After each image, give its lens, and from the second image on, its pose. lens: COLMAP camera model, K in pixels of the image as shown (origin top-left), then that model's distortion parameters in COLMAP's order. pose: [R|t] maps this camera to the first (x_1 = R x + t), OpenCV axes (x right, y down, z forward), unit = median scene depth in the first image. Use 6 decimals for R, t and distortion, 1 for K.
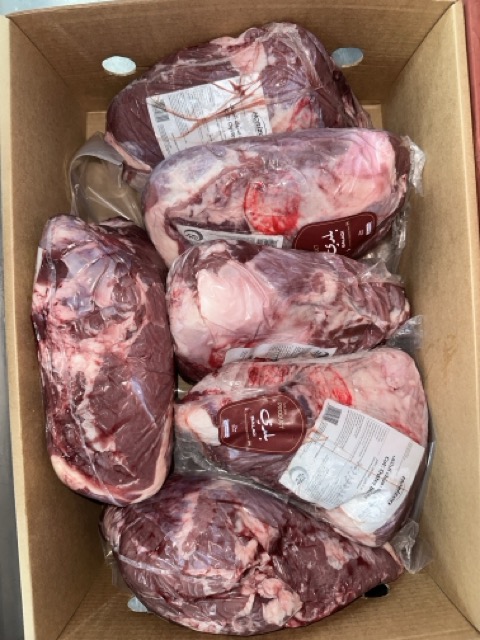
lens RADIAL K [[462.5, 0, 240.0], [0, 462.5, 320.0], [0, 0, 1]] dist [0.034561, -0.091084]
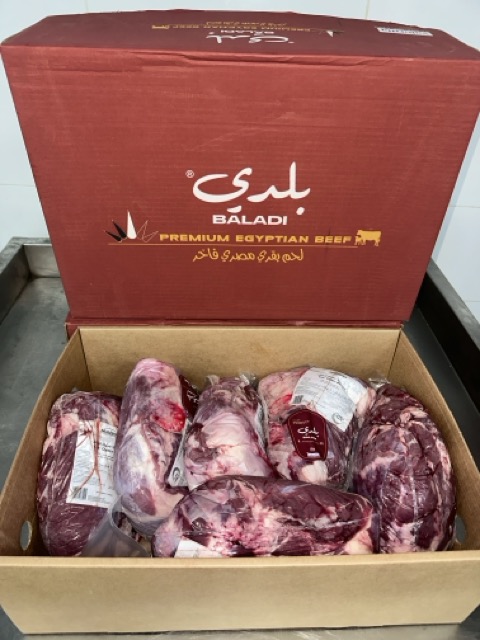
lens RADIAL K [[452.7, 0, 247.9], [0, 452.7, 339.0], [0, 0, 1]] dist [0.054301, -0.076175]
pose [[0.009829, -0.635729, 0.771850, -0.944620], [0.999088, 0.038310, 0.018831, -0.013538], [-0.041540, 0.770961, 0.635526, -0.193448]]
